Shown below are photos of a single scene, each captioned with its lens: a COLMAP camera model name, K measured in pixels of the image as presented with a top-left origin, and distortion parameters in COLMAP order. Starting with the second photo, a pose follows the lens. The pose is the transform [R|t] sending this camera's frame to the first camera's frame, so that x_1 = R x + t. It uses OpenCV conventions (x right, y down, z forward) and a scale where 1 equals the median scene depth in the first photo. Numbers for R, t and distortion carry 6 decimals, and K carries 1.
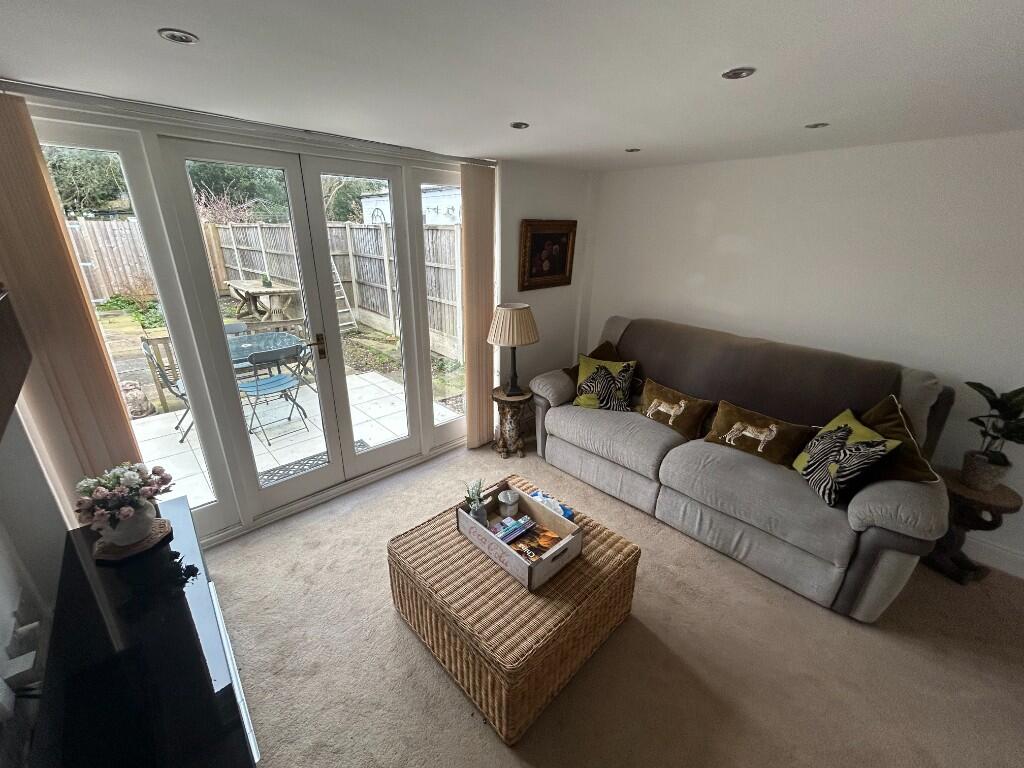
lens RADIAL K [[413.4, 0, 511.3], [0, 413.4, 382.4], [0, 0, 1]] dist [-0.000608, -0.000025]
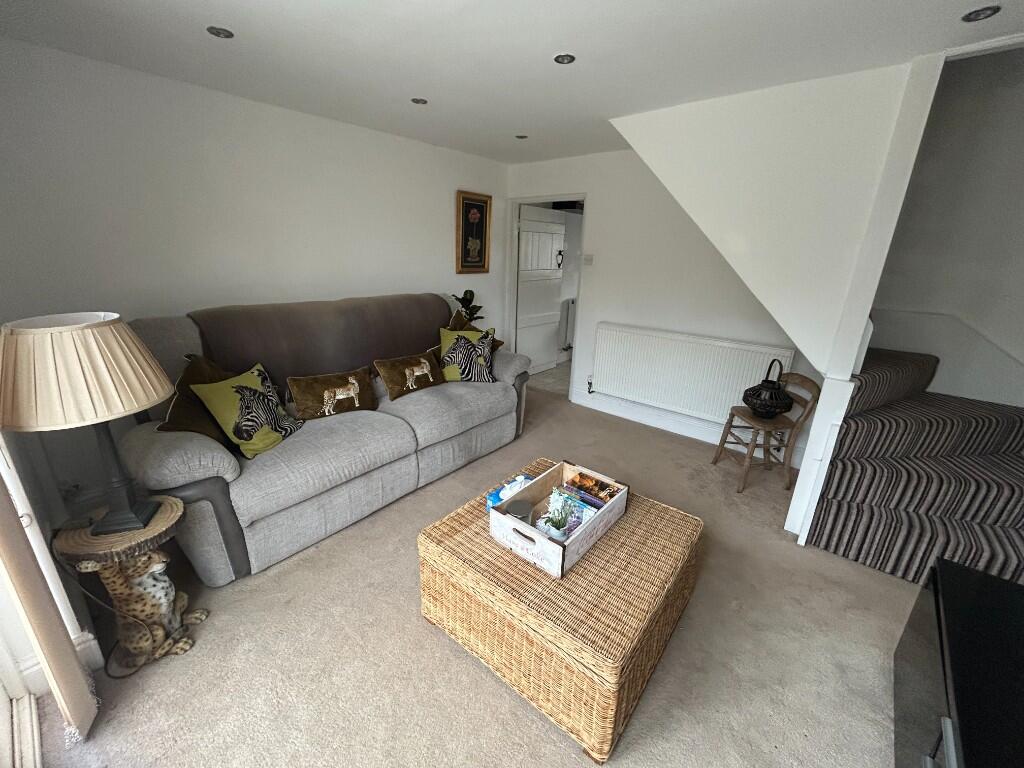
lens RADIAL K [[421.5, 0, 512.0], [0, 421.5, 384.0], [0, 0, 1]] dist [0.001388, 0.000053]
pose [[-0.128284, -0.333557, 0.933961, -0.466594], [0.303633, 0.883309, 0.357173, -0.155872], [-0.944114, 0.329401, -0.012036, 0.654311]]
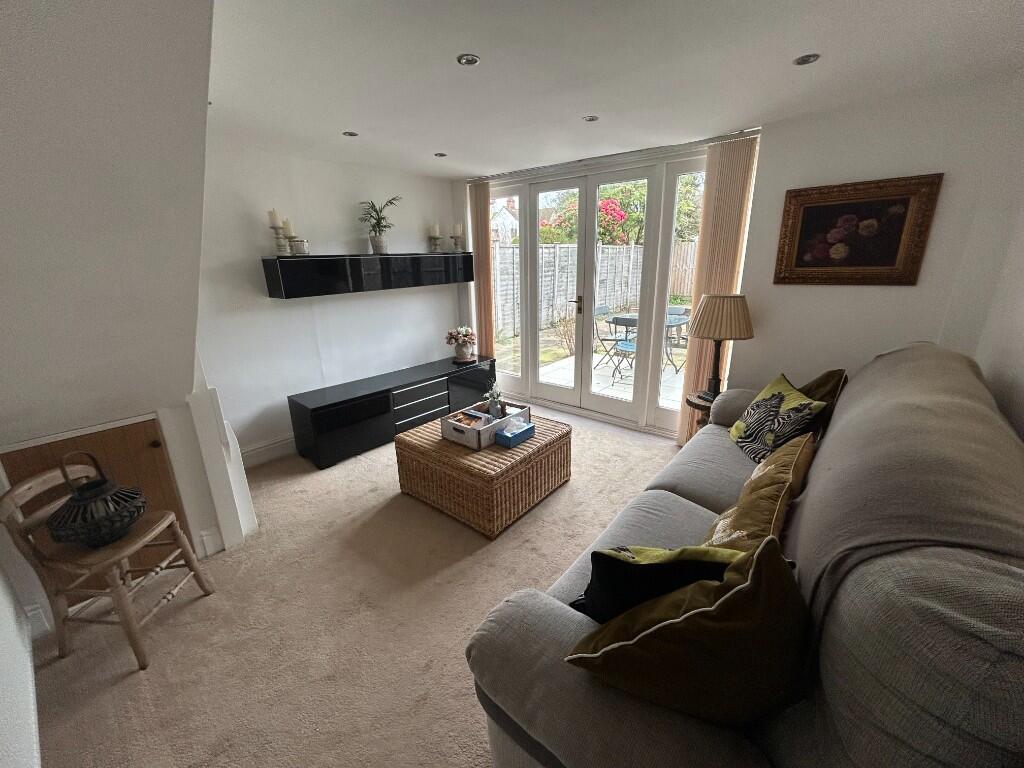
lens RADIAL K [[413.4, 0, 511.3], [0, 413.4, 382.4], [0, 0, 1]] dist [-0.000608, -0.000025]
pose [[0.115263, 0.270099, -0.955908, 0.856150], [-0.323356, 0.920110, 0.220994, -0.068458], [0.939231, 0.283626, 0.193393, 0.488963]]
